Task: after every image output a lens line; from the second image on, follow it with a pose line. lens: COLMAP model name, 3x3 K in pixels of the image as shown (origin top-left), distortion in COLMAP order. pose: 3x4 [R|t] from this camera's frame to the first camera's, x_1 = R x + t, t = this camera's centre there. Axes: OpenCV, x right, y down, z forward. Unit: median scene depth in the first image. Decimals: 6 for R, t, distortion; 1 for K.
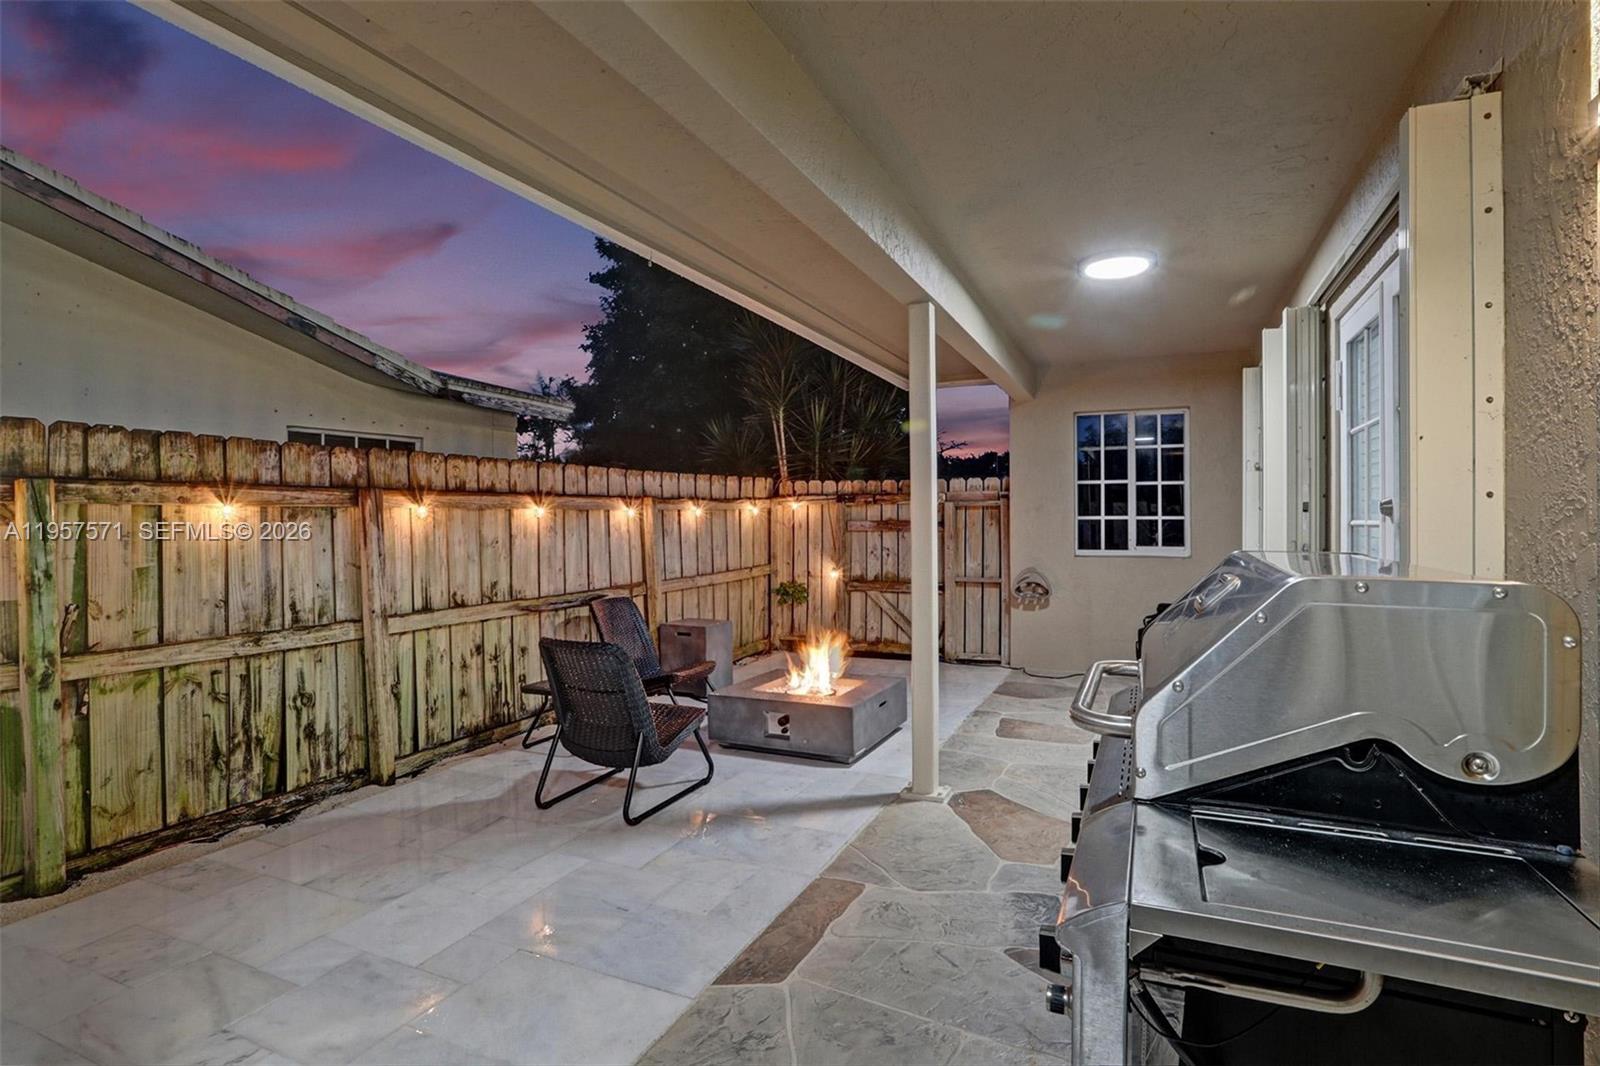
lens RADIAL K [[811.0, 0, 792.0], [0, 811.0, 527.1], [0, 0, 1]] dist [-0.032941, 0.000166]
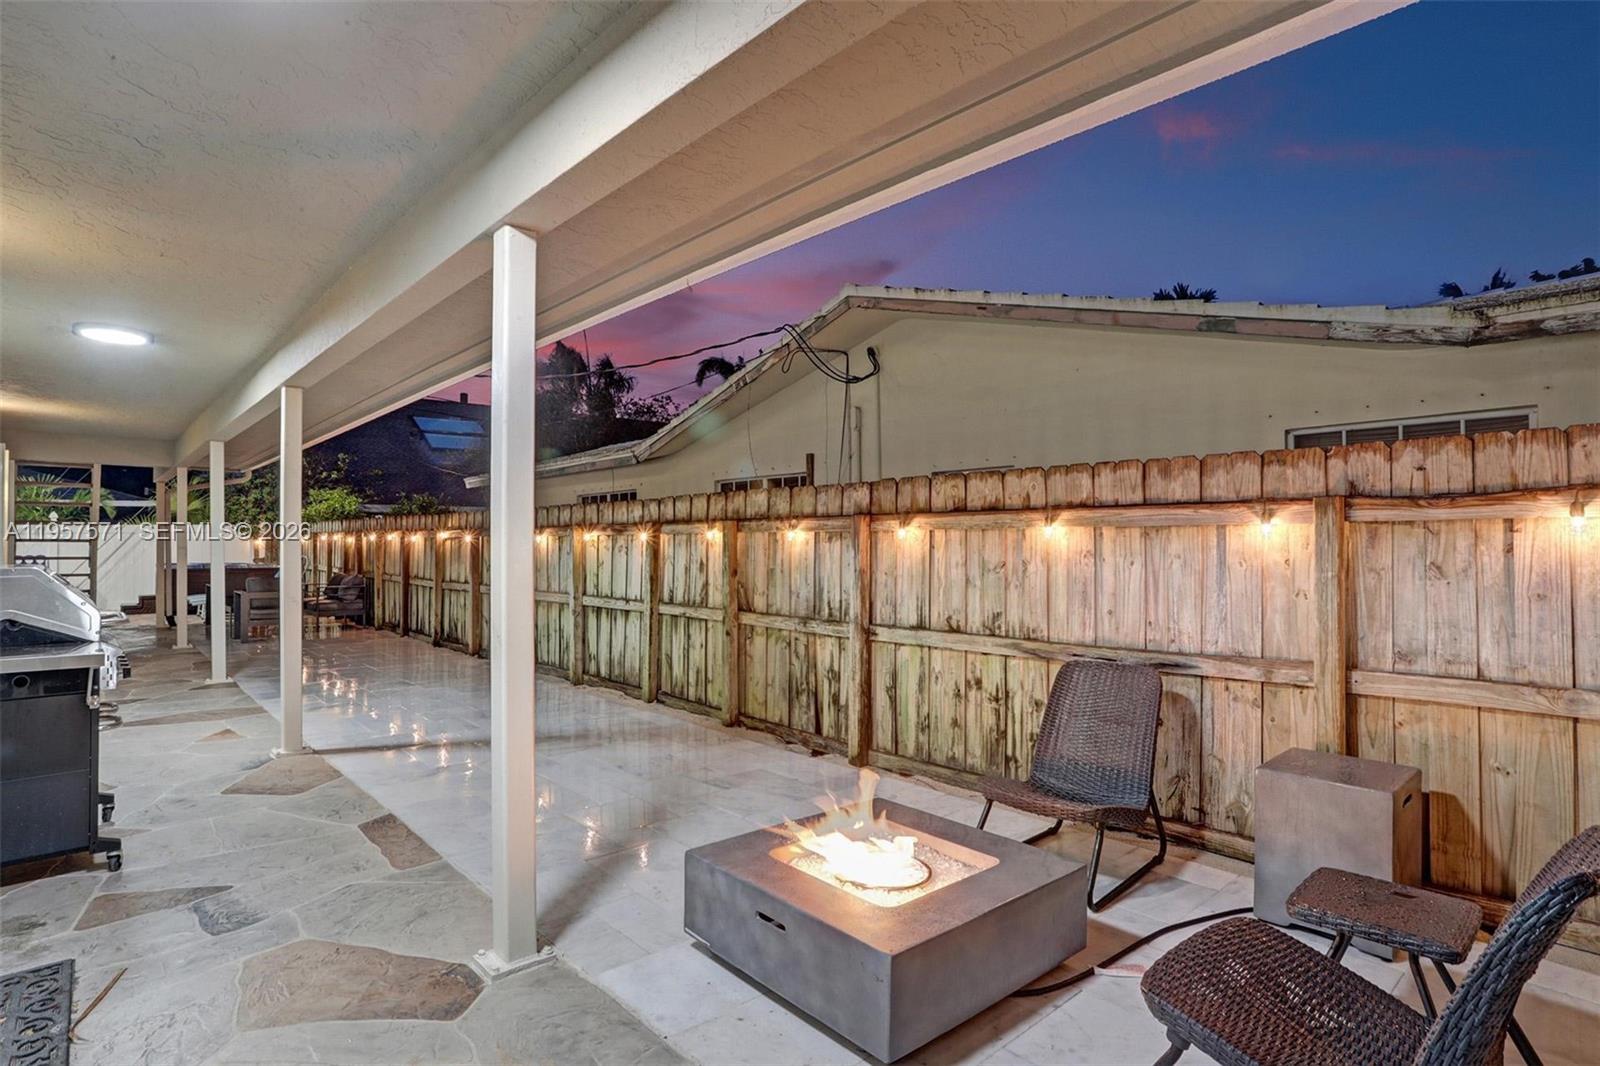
lens RADIAL K [[842.0, 0, 784.3], [0, 842.0, 521.8], [0, 0, 1]] dist [-0.020520, 0.002469]
pose [[-0.421165, -0.015361, -0.906854, 0.621553], [-0.005673, 0.999882, -0.014302, -0.017661], [0.906966, -0.000879, -0.421202, 1.325571]]
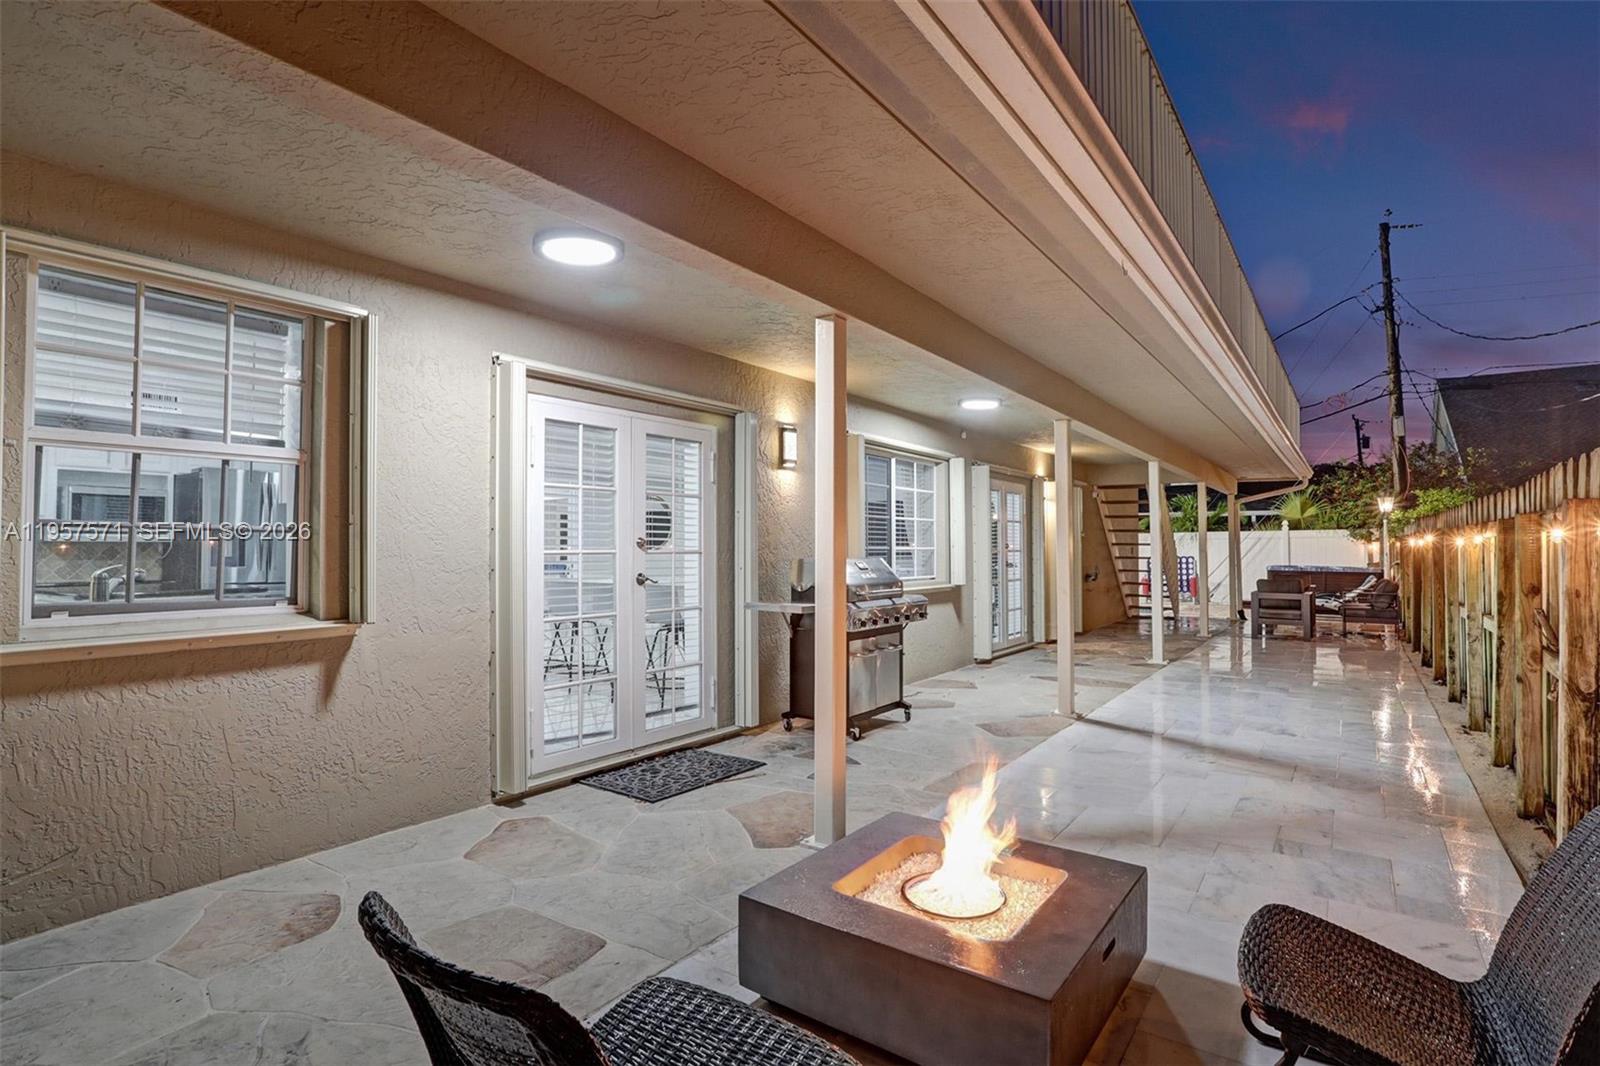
lens RADIAL K [[803.4, 0, 800.0], [0, 803.4, 533.0], [0, 0, 1]] dist [-0.001835, -0.000230]
pose [[-0.983360, 0.005493, 0.181586, 0.027834], [0.004429, 0.999971, -0.006267, -0.018529], [-0.181615, -0.005358, -0.983355, 1.699202]]
